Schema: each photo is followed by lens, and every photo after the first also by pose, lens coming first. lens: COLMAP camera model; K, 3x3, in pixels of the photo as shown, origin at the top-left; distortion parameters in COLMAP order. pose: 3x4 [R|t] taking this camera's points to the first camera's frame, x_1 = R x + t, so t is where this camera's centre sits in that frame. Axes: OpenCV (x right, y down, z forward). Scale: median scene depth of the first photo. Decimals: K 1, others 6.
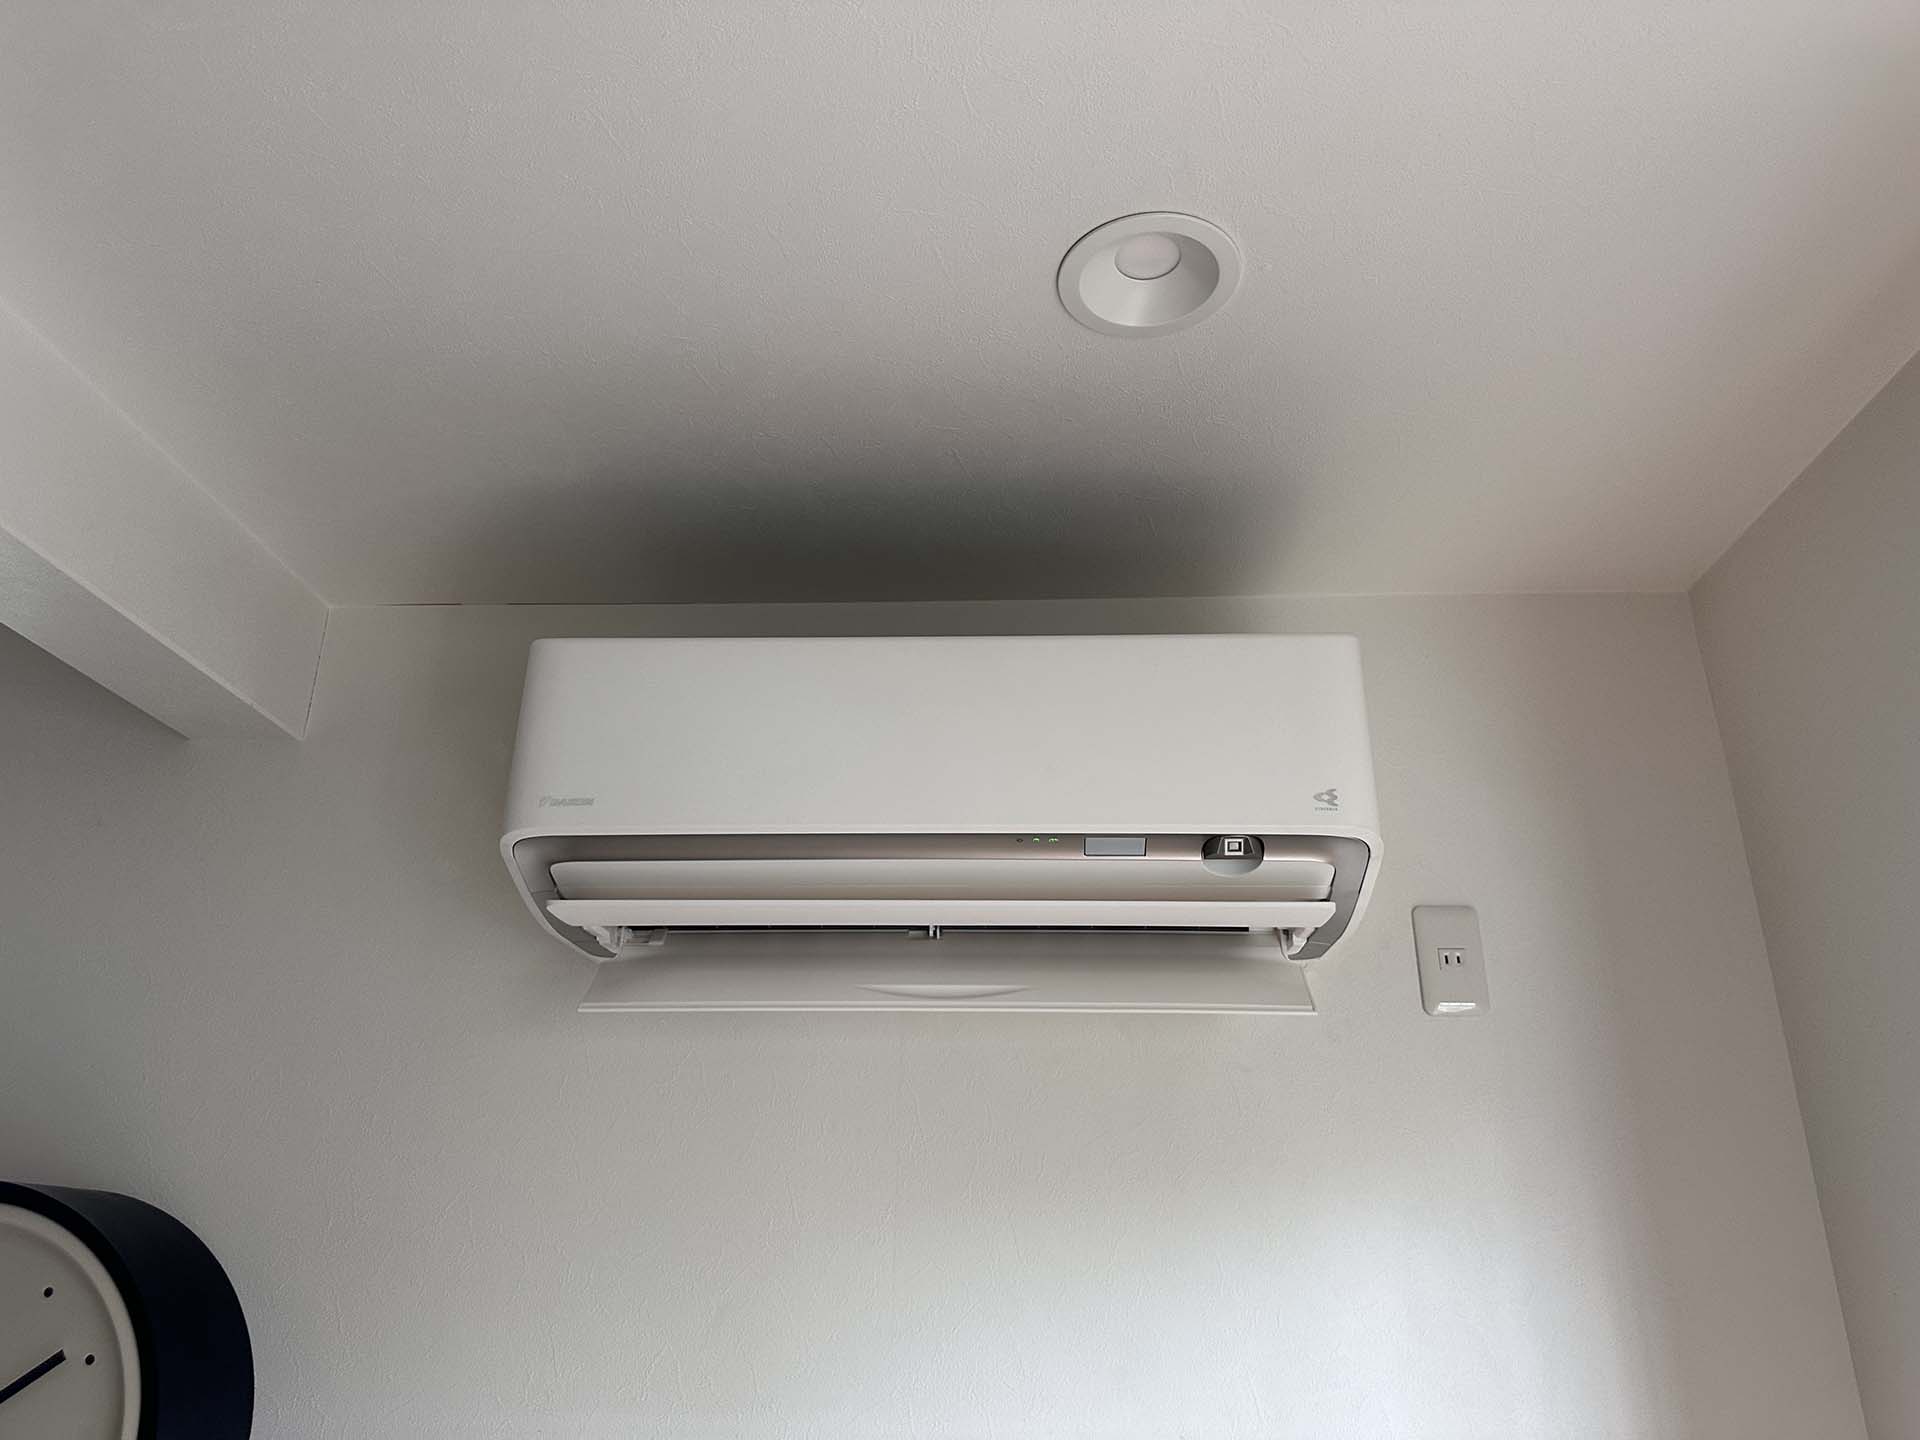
lens RADIAL K [[1382.2, 0, 962.4], [0, 1382.2, 714.9], [0, 0, 1]] dist [0.001031, -0.013076]
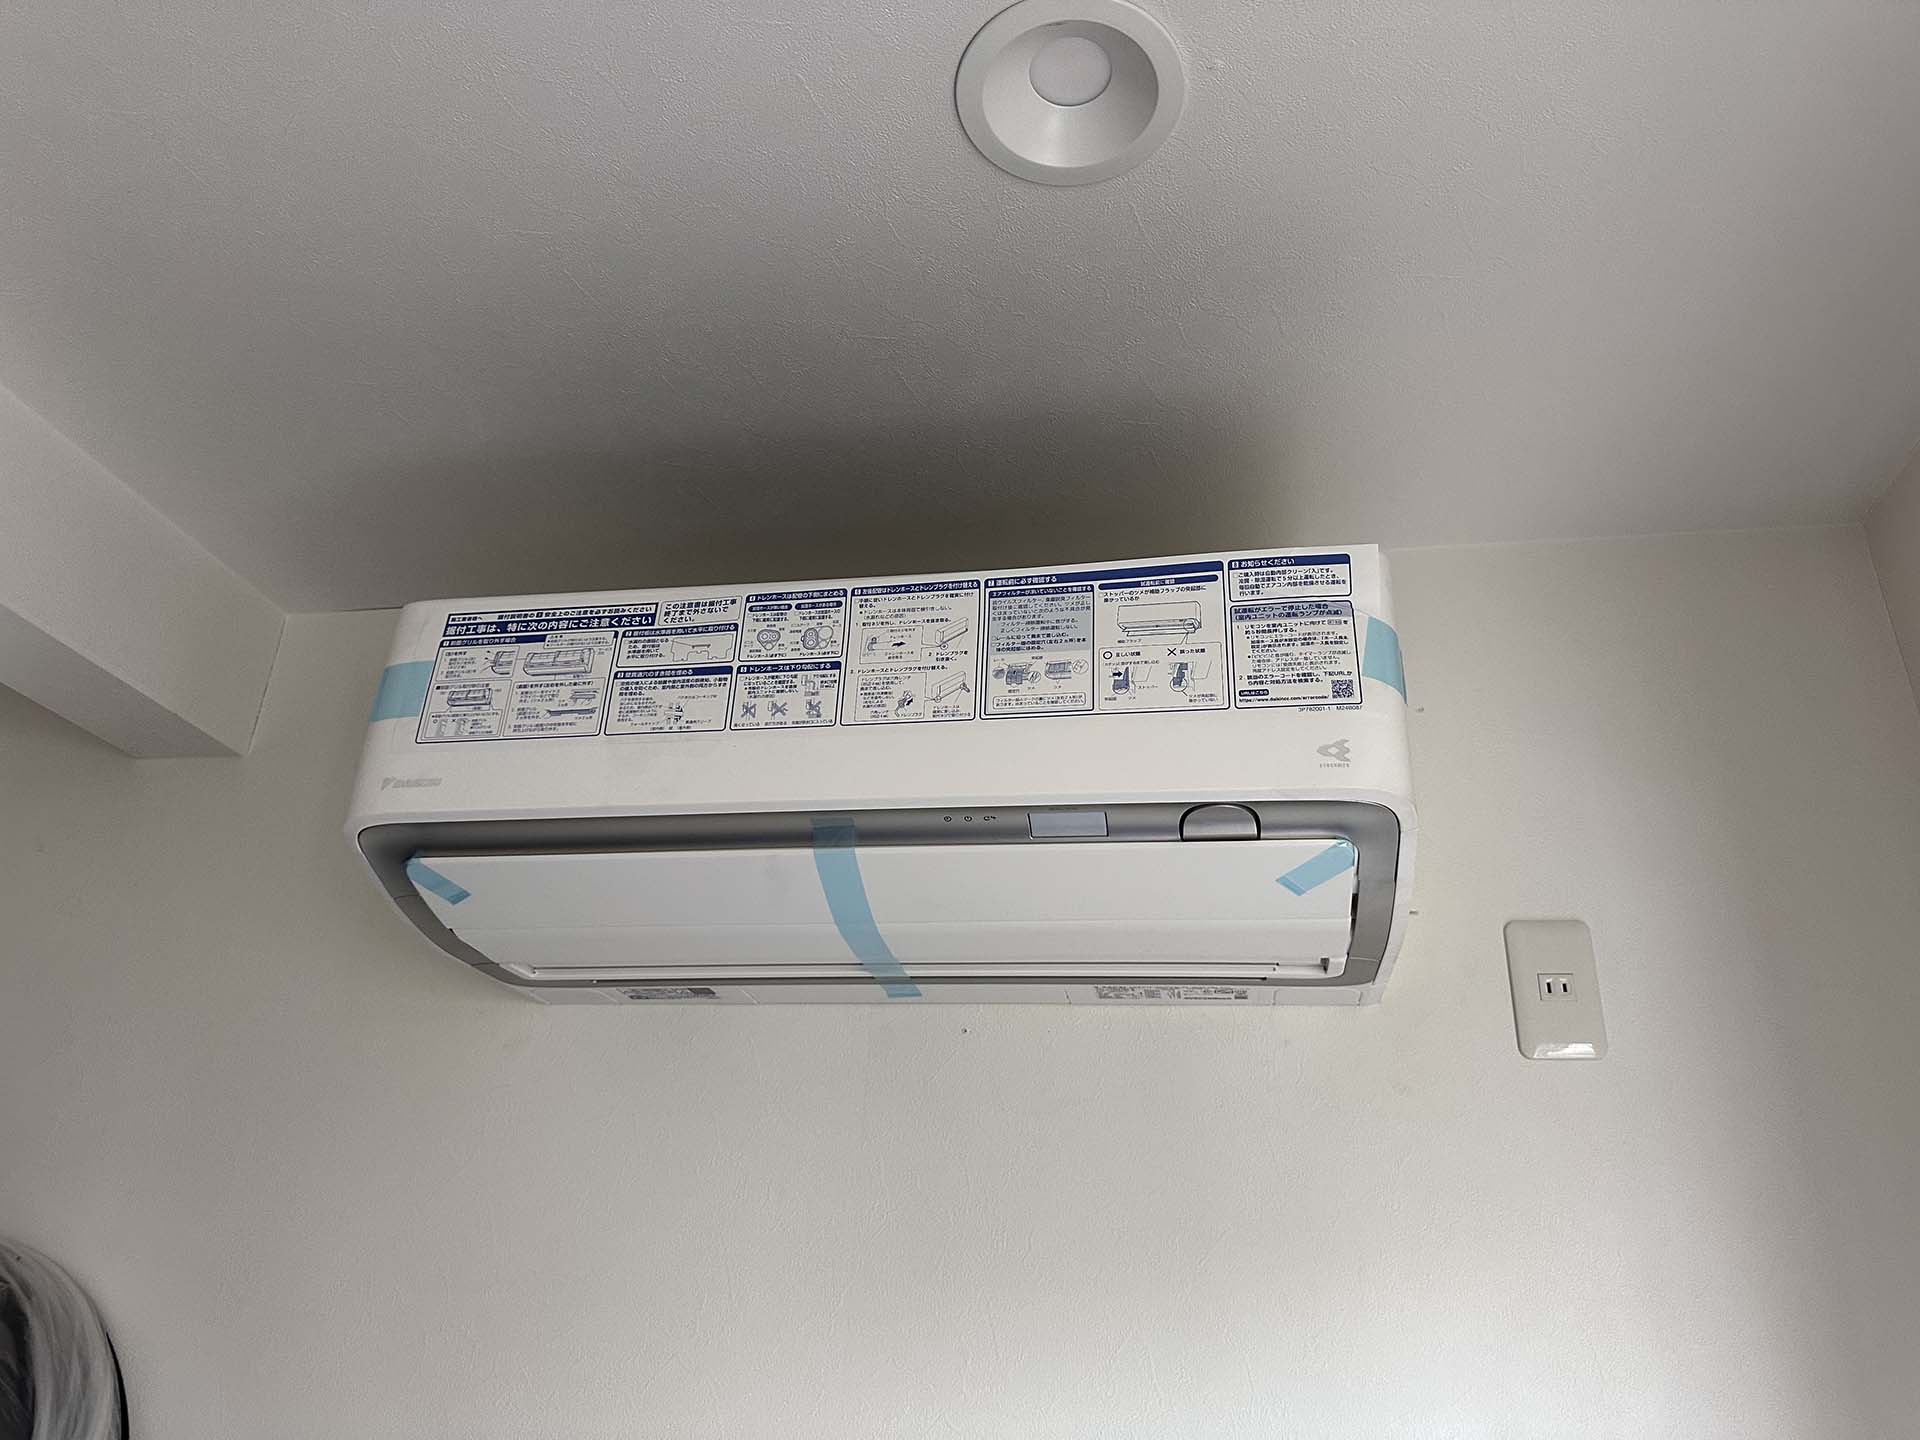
lens RADIAL K [[1382.2, 0, 962.4], [0, 1382.2, 714.9], [0, 0, 1]] dist [0.001031, -0.013076]
pose [[0.991024, -0.027083, -0.130910, 0.155099], [0.018261, 0.997510, -0.068124, 0.085022], [0.132429, 0.065122, 0.989051, 0.212995]]
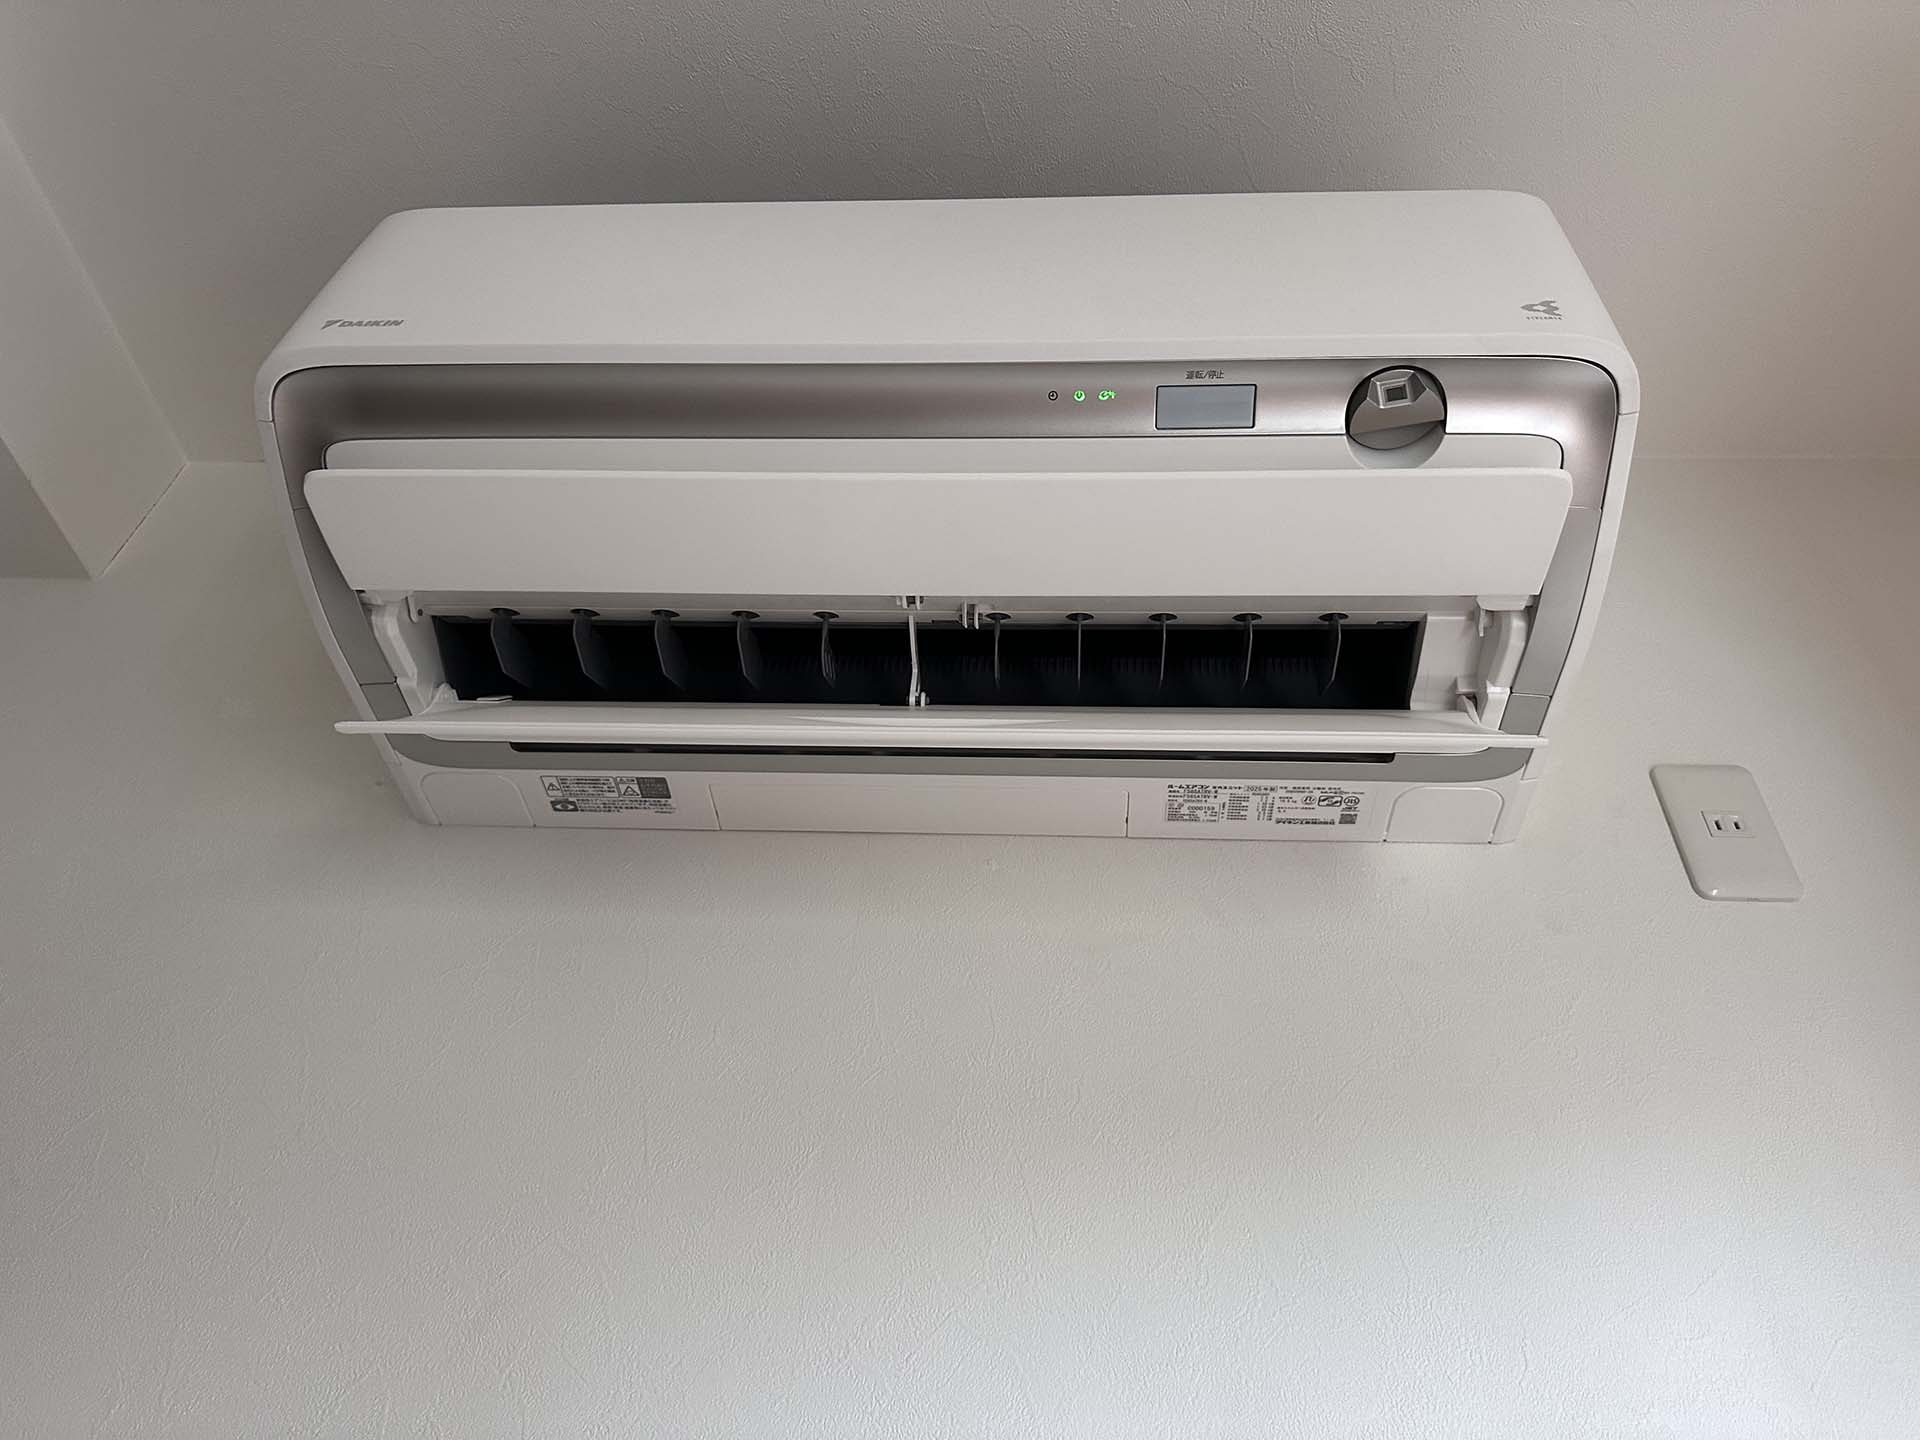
lens RADIAL K [[1369.9, 0, 990.4], [0, 1369.9, 718.0], [0, 0, 1]] dist [-0.006388, -0.003154]
pose [[0.998621, 0.045721, -0.025805, 0.035018], [-0.052129, 0.921926, -0.383842, 0.469152], [0.006240, 0.384658, 0.923038, 0.476335]]
